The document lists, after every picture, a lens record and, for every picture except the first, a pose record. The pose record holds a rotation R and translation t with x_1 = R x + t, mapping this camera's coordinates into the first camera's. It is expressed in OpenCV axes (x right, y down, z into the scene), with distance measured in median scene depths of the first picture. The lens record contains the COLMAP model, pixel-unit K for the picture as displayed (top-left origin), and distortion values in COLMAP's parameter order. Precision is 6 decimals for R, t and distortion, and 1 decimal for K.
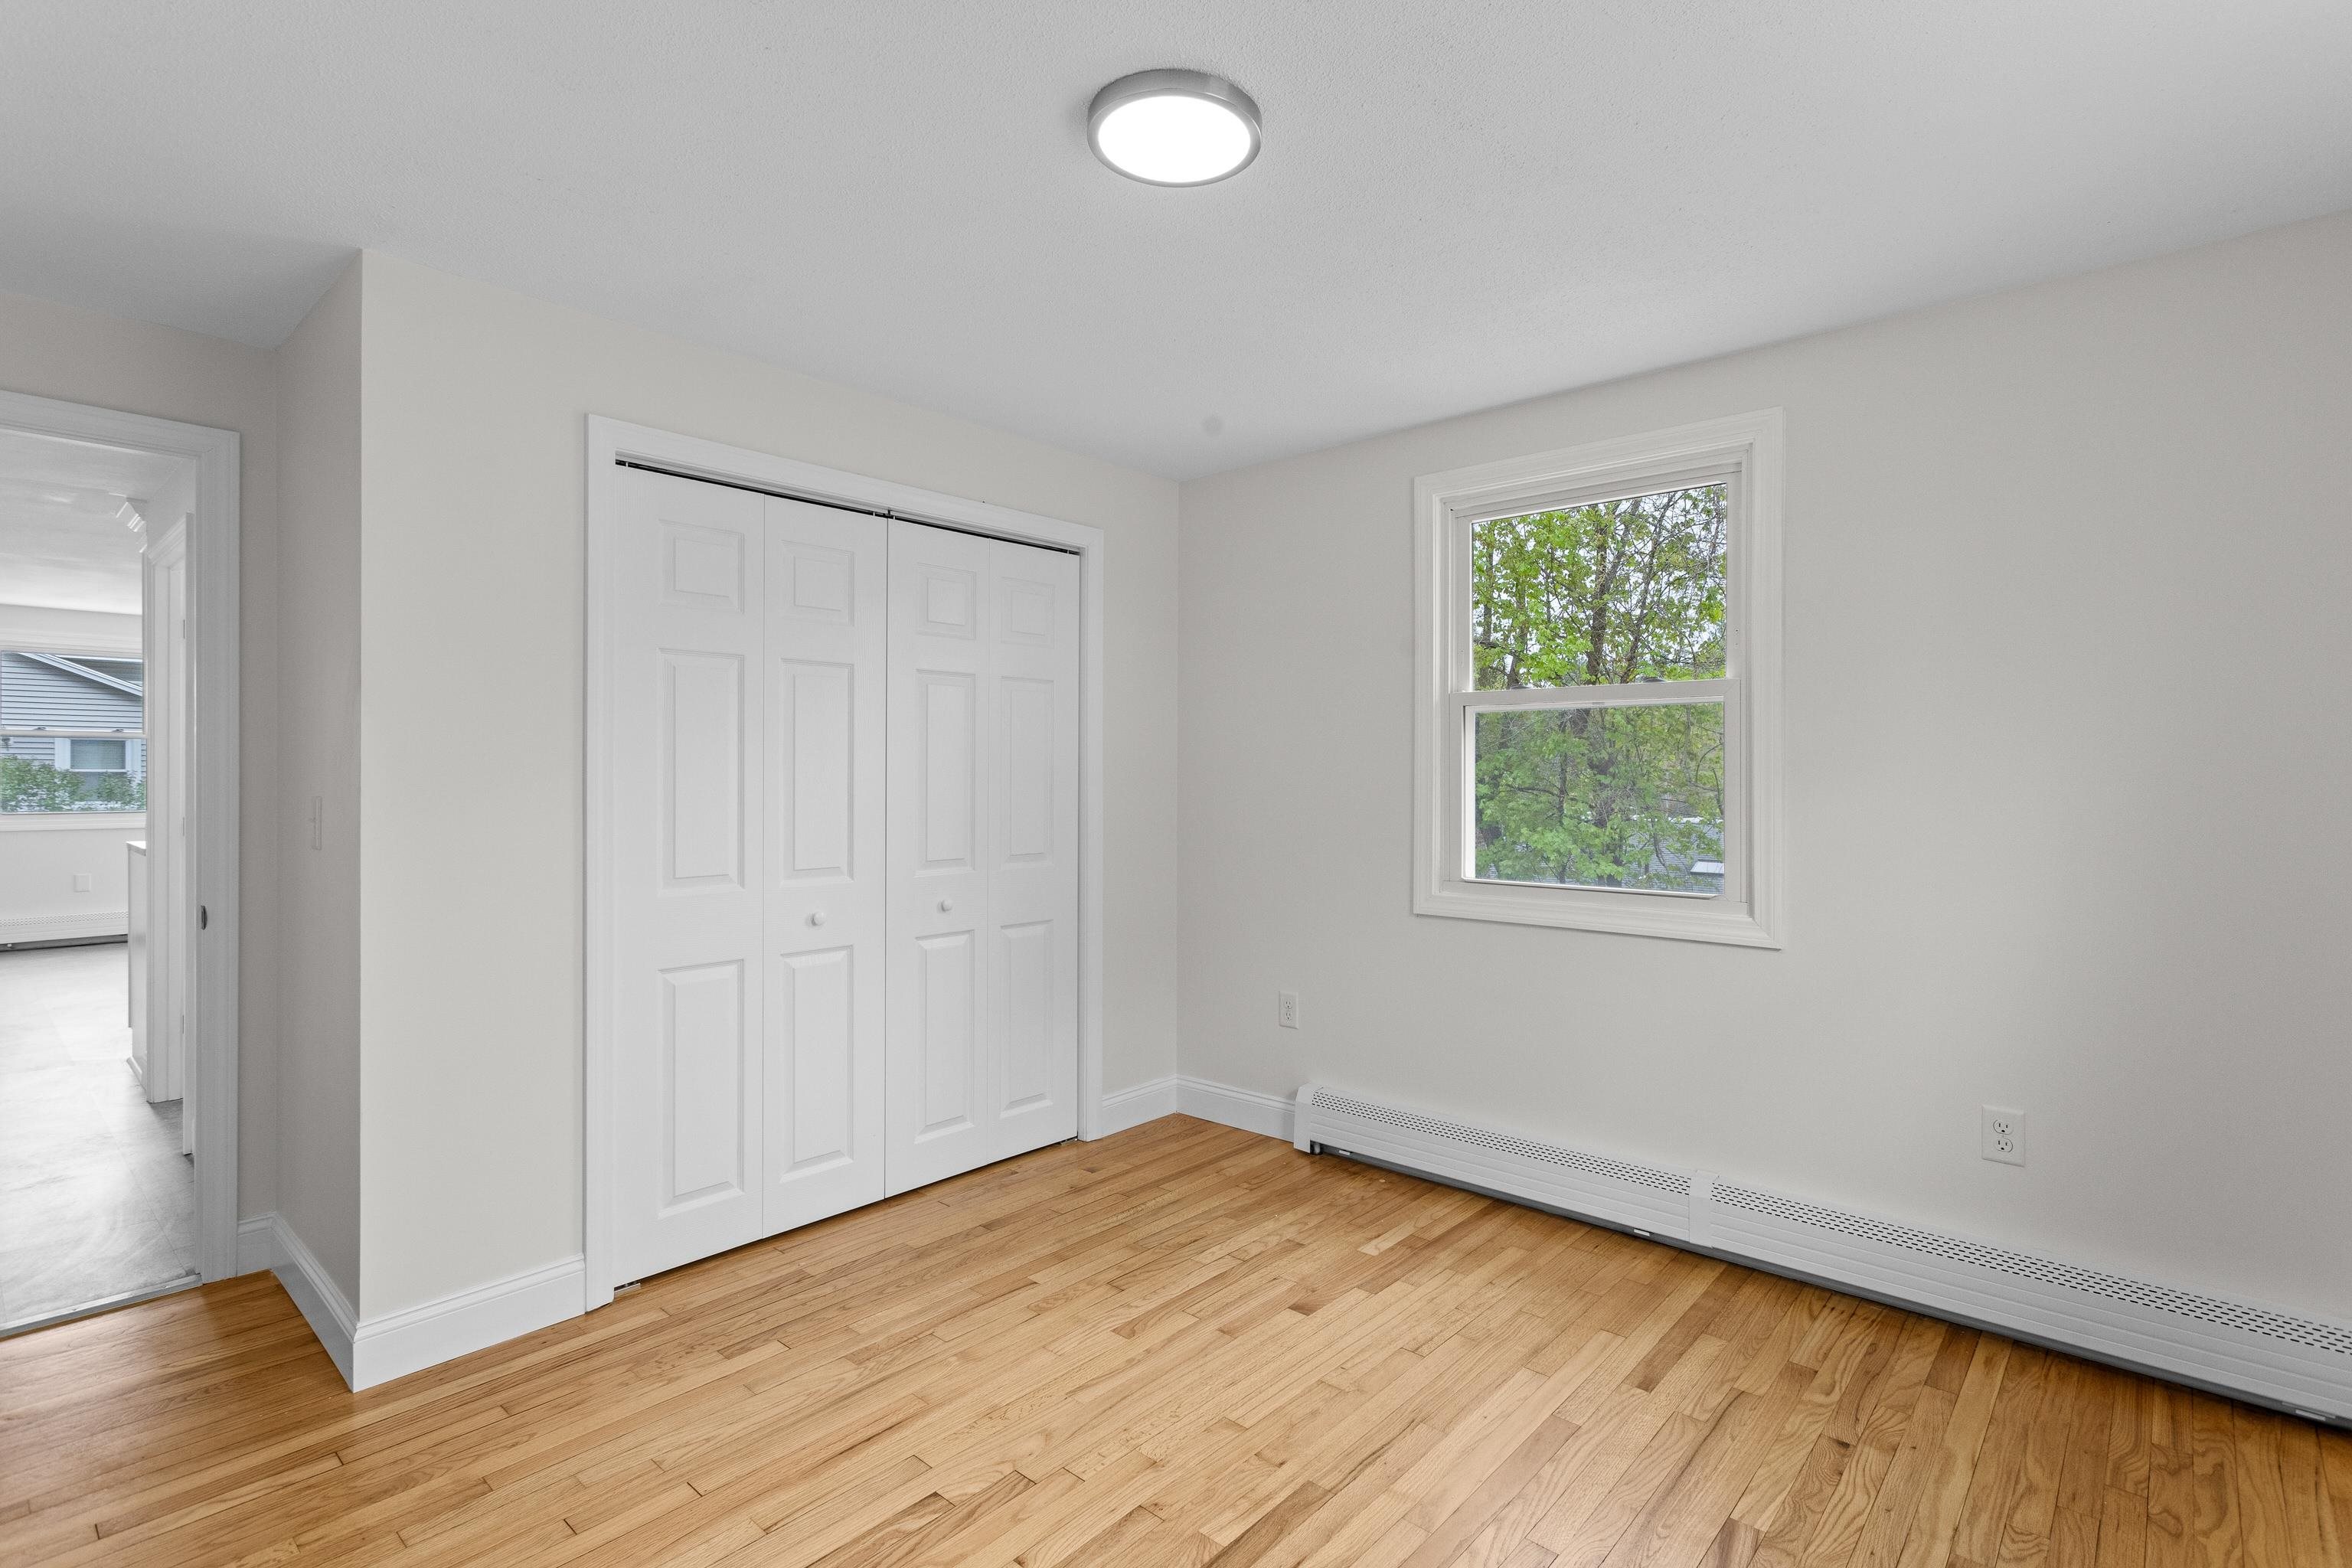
lens RADIAL K [[1107.1, 0, 1188.3], [0, 1107.1, 760.0], [0, 0, 1]] dist [0.002722, 0.000606]
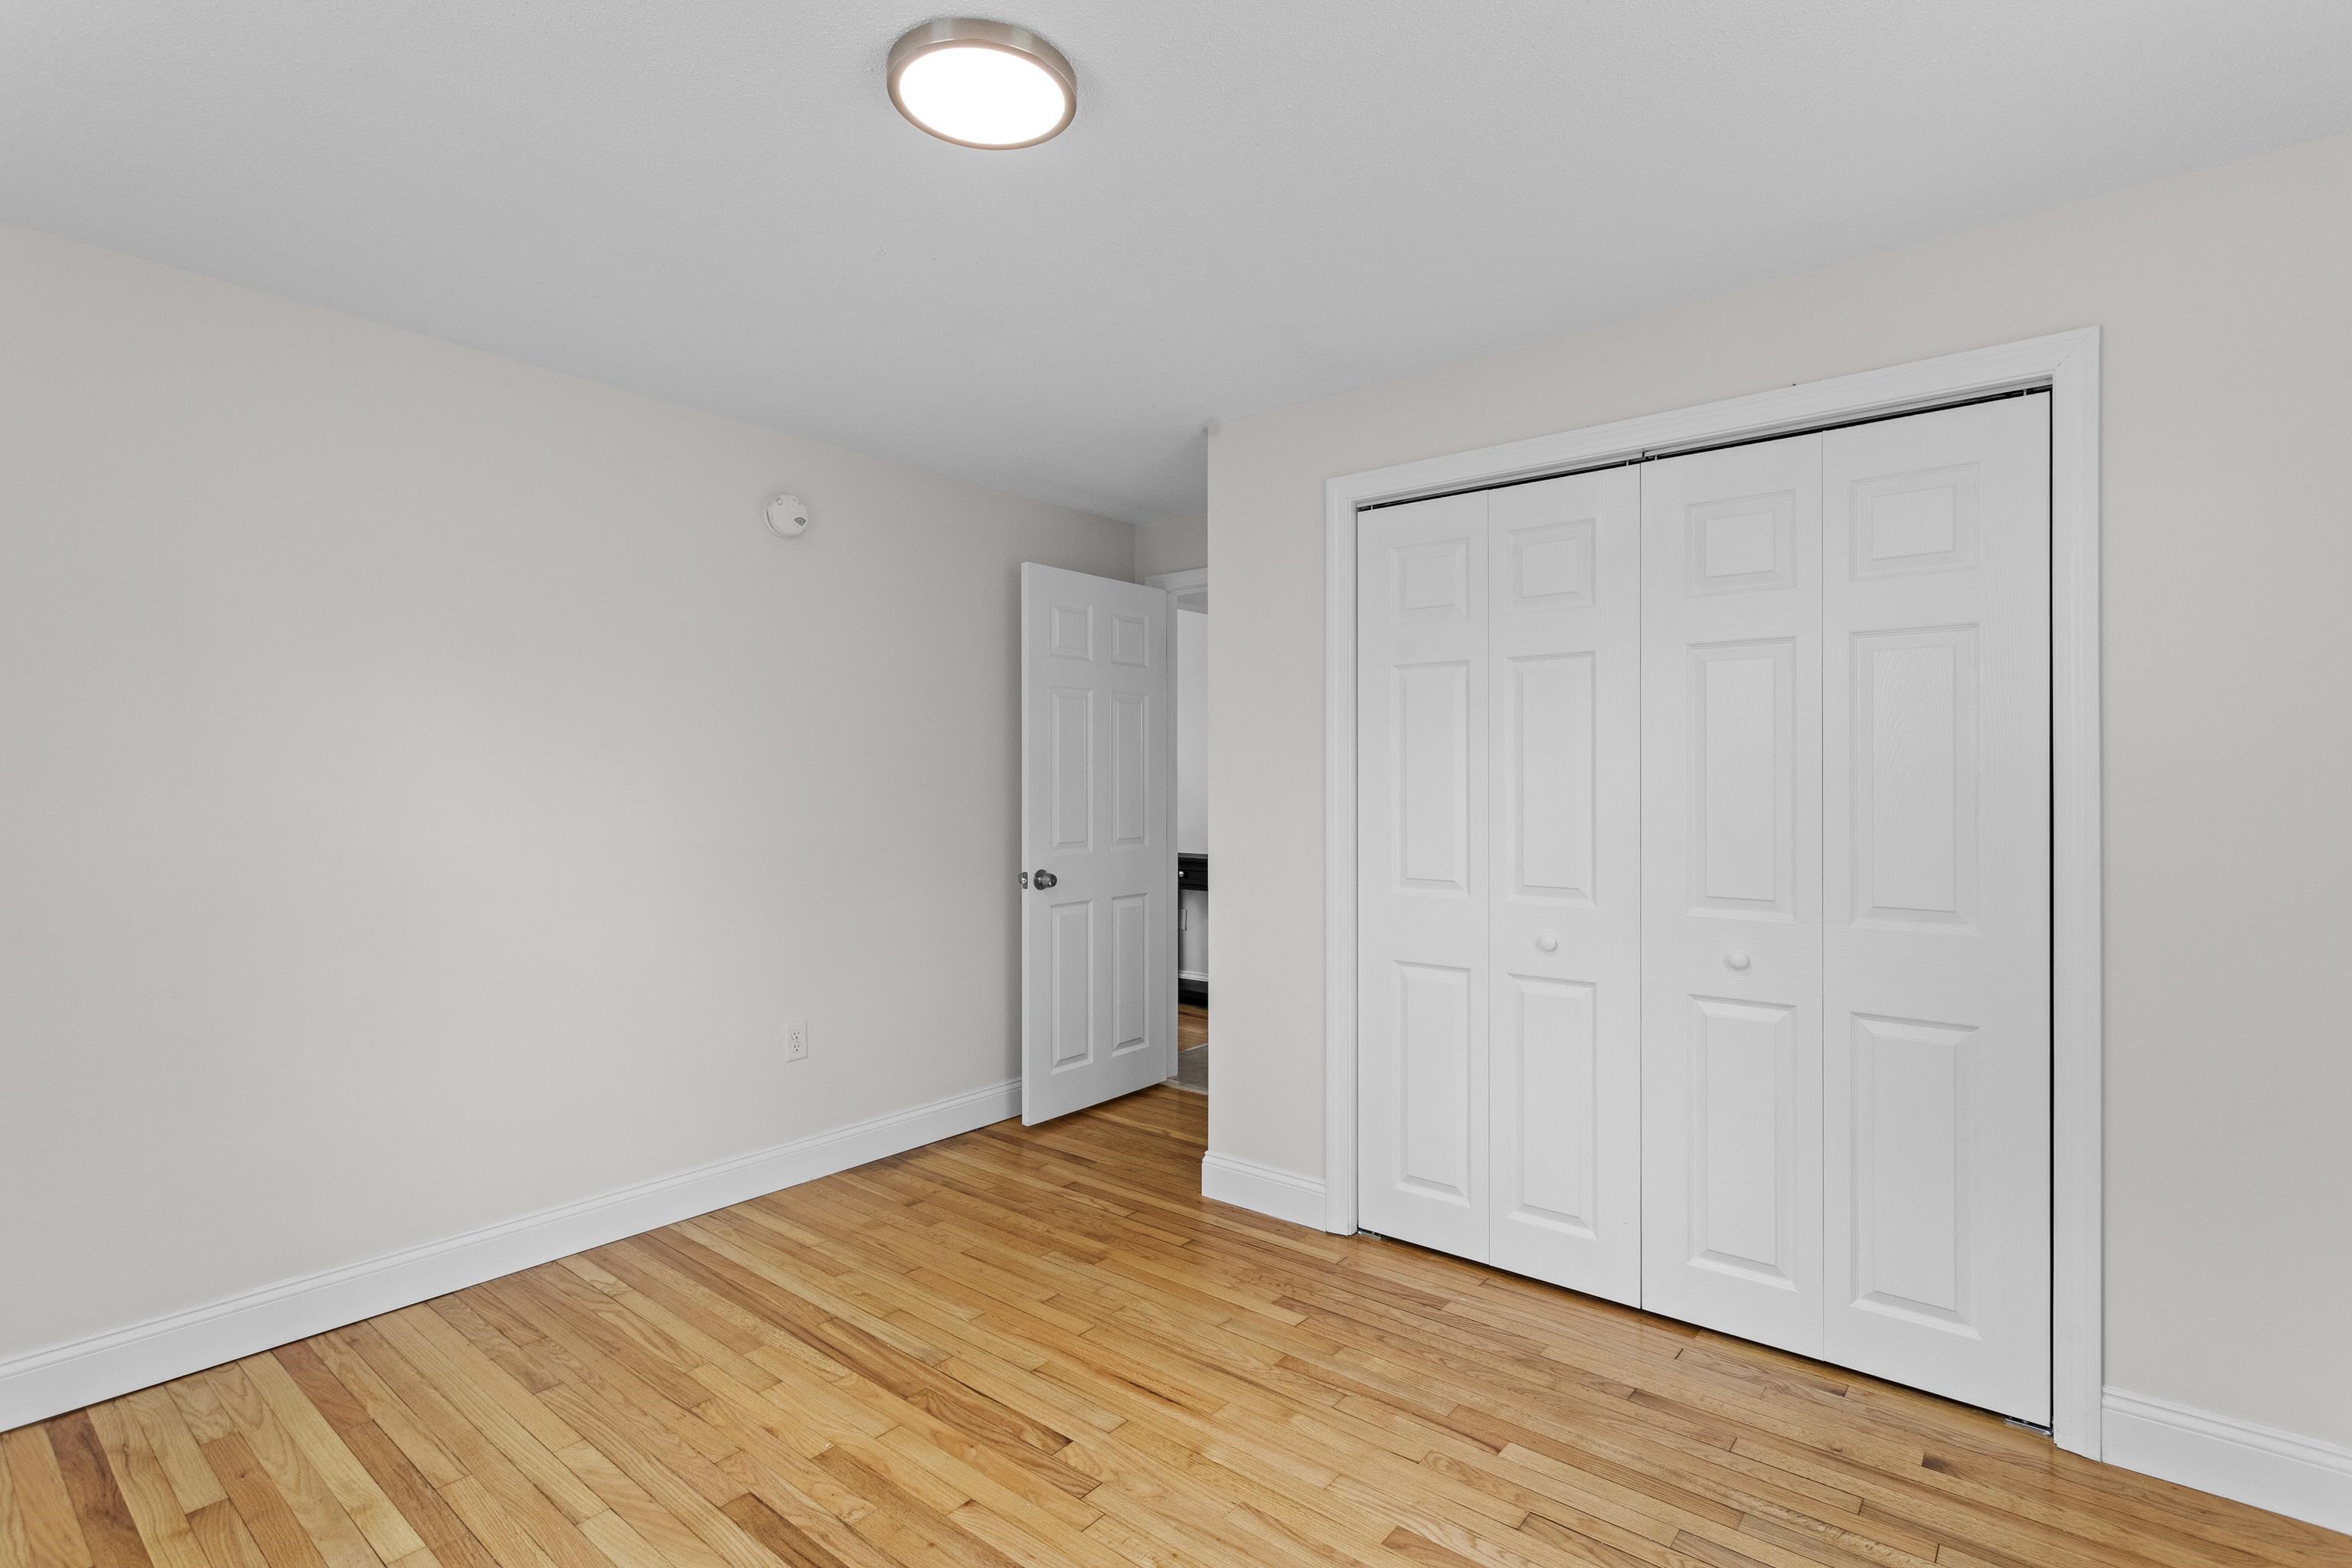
lens RADIAL K [[1114.2, 0, 1184.4], [0, 1114.2, 767.6], [0, 0, 1]] dist [0.000783, 0.000167]
pose [[0.045916, -0.012667, -0.998865, 0.594702], [0.013529, 0.999836, -0.012058, 0.009503], [0.998854, -0.012960, 0.046080, 0.722966]]
